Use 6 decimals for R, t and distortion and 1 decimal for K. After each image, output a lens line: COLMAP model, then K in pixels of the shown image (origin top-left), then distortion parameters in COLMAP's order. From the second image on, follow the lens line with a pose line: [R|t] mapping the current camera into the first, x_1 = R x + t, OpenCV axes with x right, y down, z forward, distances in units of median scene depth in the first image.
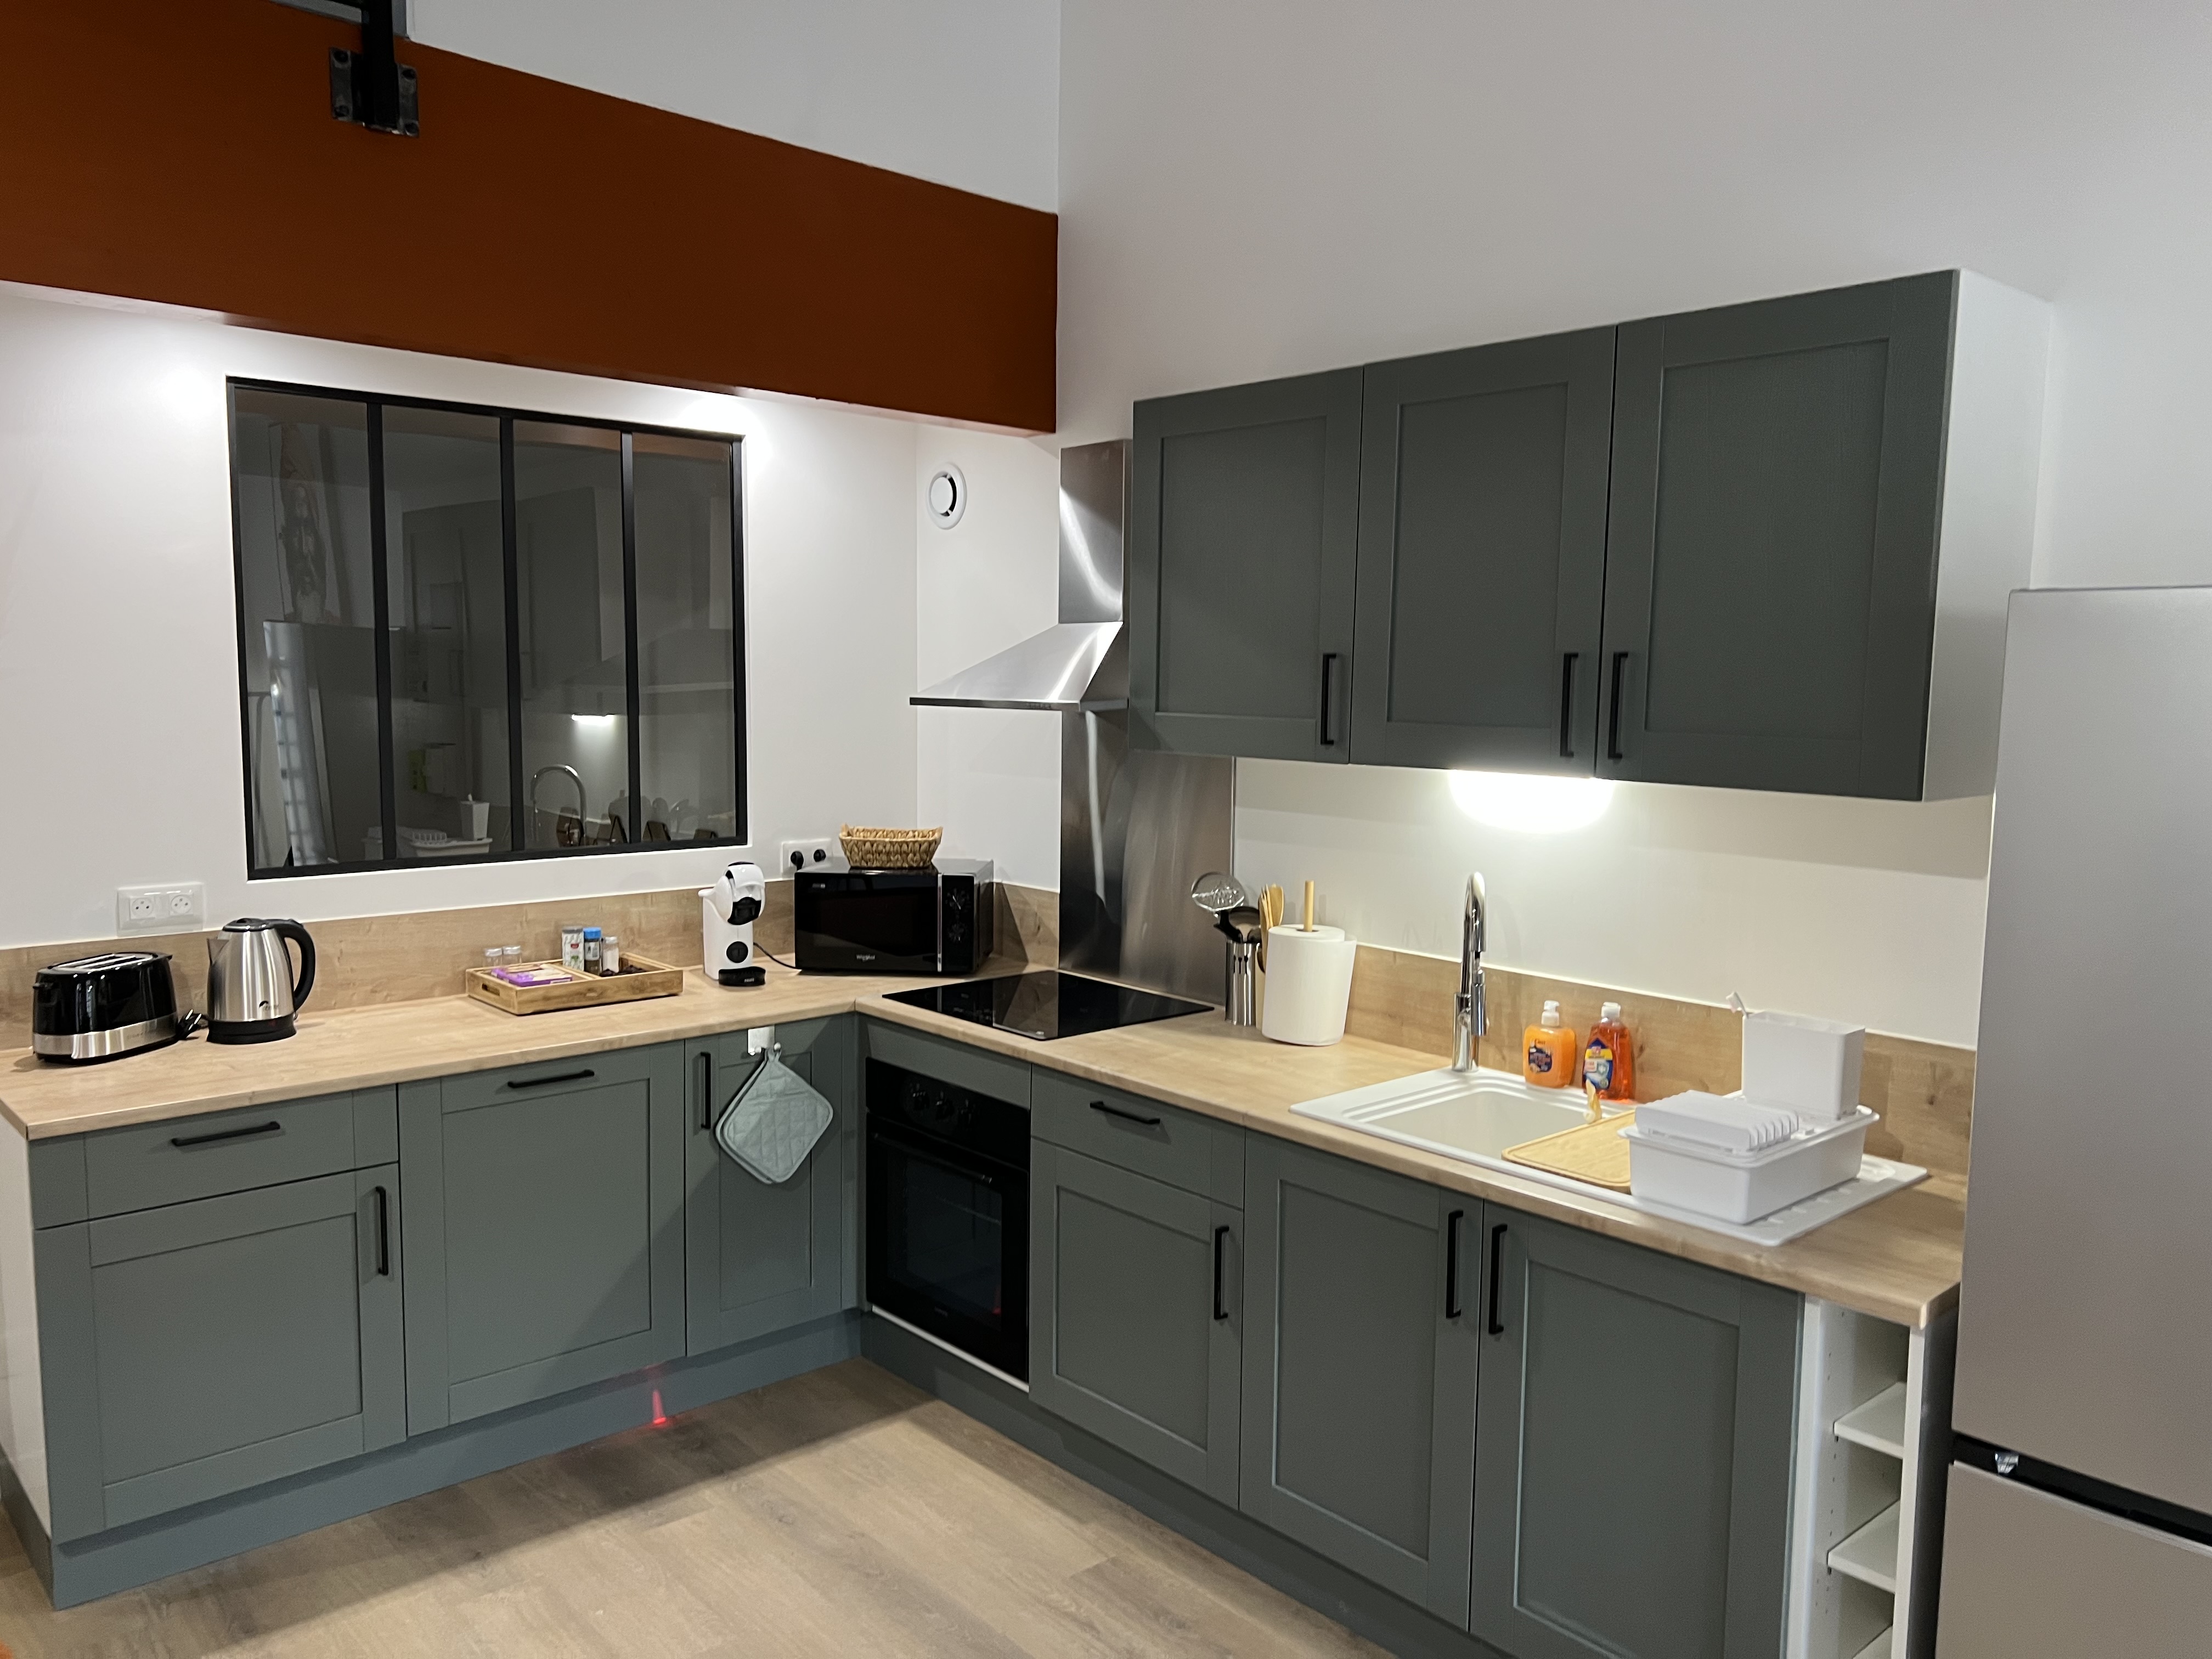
lens RADIAL K [[1674.0, 0, 1028.7], [0, 1674.0, 876.6], [0, 0, 1]] dist [0.062782, -0.001910]
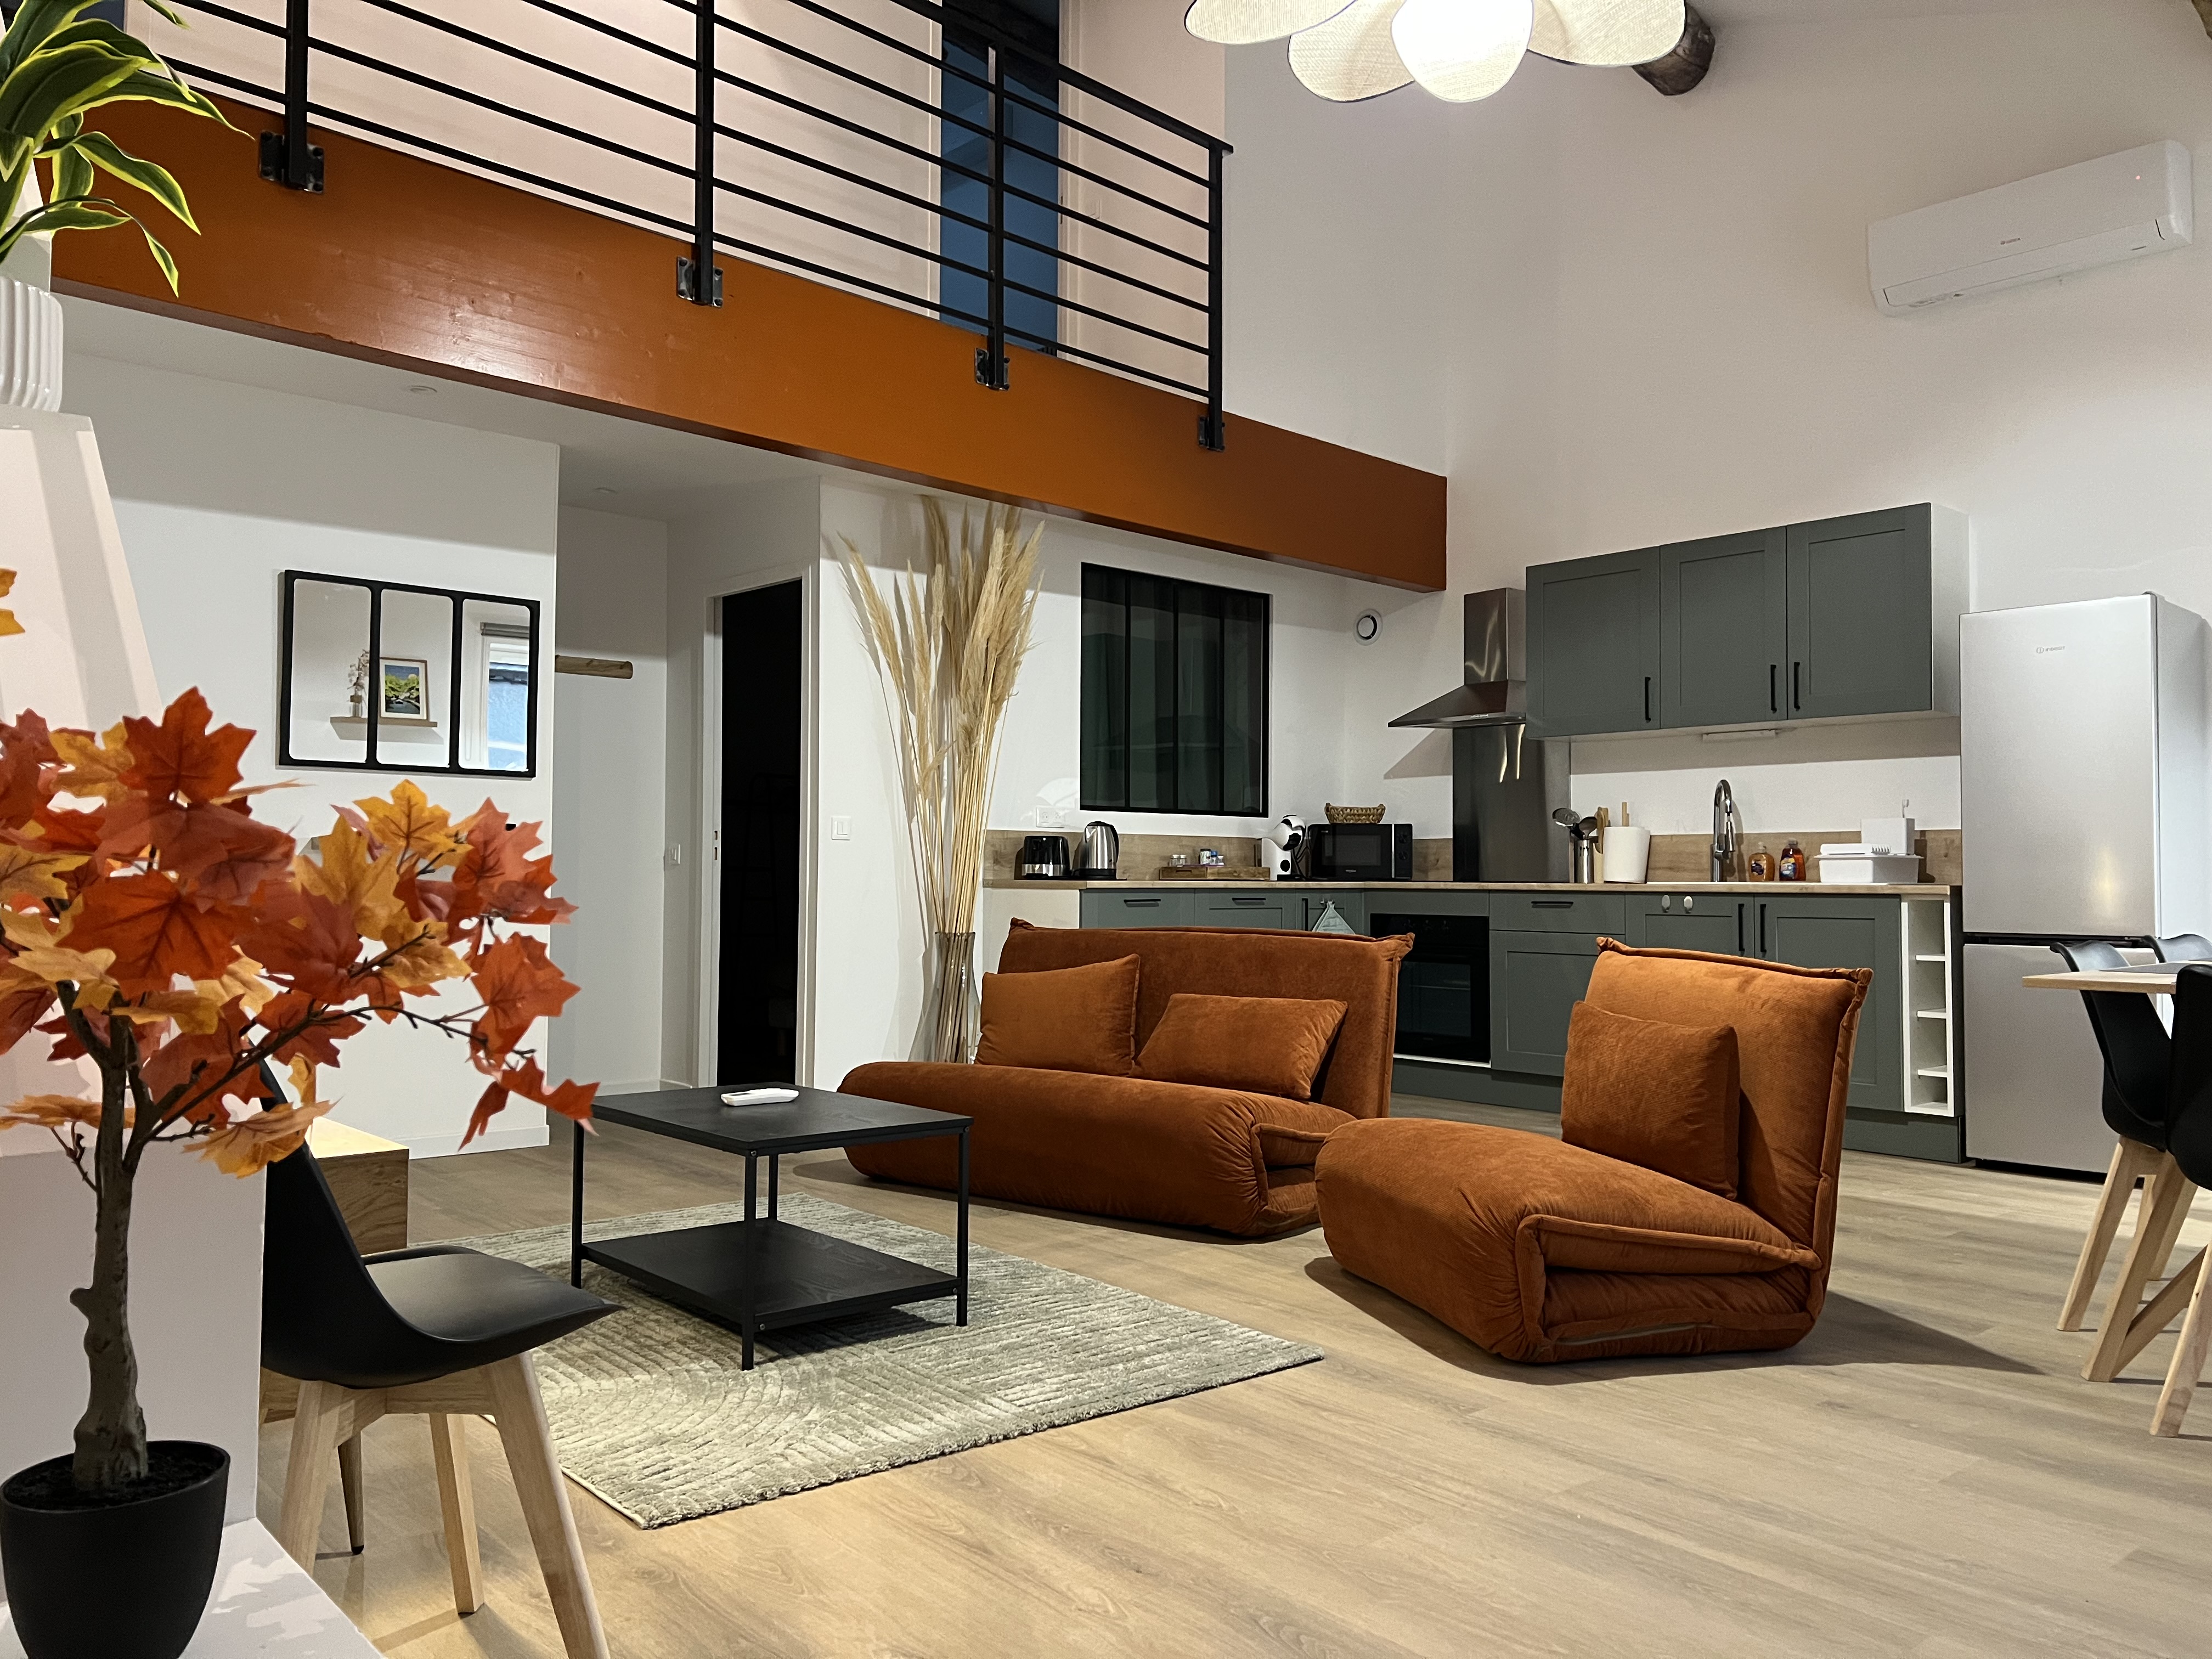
lens RADIAL K [[1619.3, 0, 1085.5], [0, 1619.3, 829.0], [0, 0, 1]] dist [0.115636, -0.160116]
pose [[0.999908, -0.007066, 0.011553, -0.487929], [0.008711, 0.988778, -0.149140, 0.315888], [-0.010370, 0.149227, 0.988749, -0.886723]]
